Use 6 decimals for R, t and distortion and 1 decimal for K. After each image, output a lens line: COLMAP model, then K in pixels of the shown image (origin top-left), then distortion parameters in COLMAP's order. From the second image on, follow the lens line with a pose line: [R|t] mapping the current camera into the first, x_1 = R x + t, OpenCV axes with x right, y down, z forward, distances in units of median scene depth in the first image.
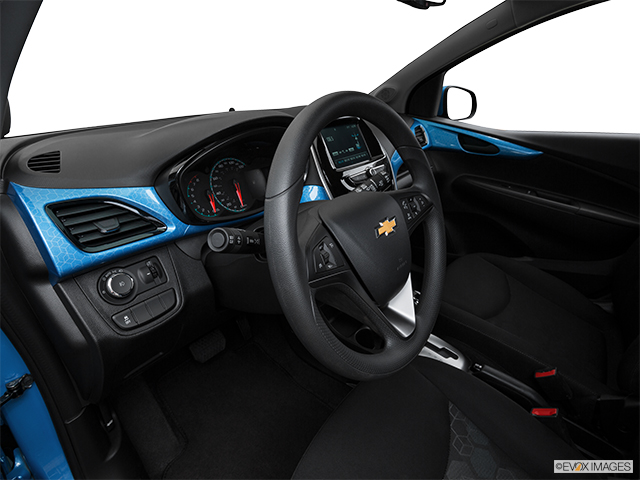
lens RADIAL K [[358.6, 0, 322.0], [0, 358.6, 242.5], [0, 0, 1]] dist [-0.084217, -0.001054]
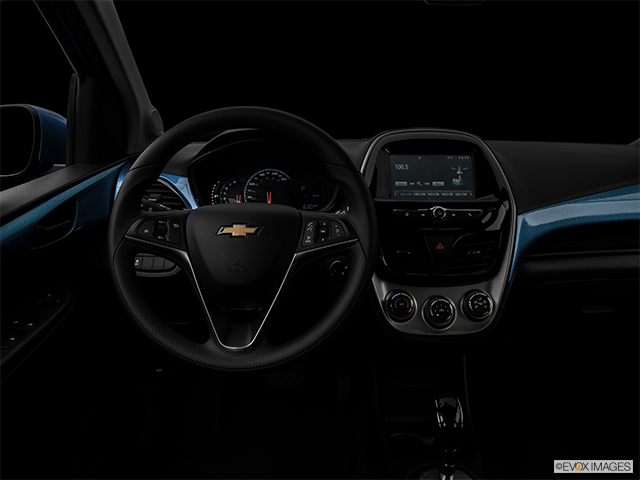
lens RADIAL K [[518.9, 0, 314.5], [0, 518.9, 233.9], [0, 0, 1]] dist [-0.089470, 0.015863]
pose [[0.580859, 0.169260, -0.796212, 1.094502], [-0.331907, 0.942385, -0.041802, -0.029311], [0.743263, 0.288550, 0.603572, 0.202906]]
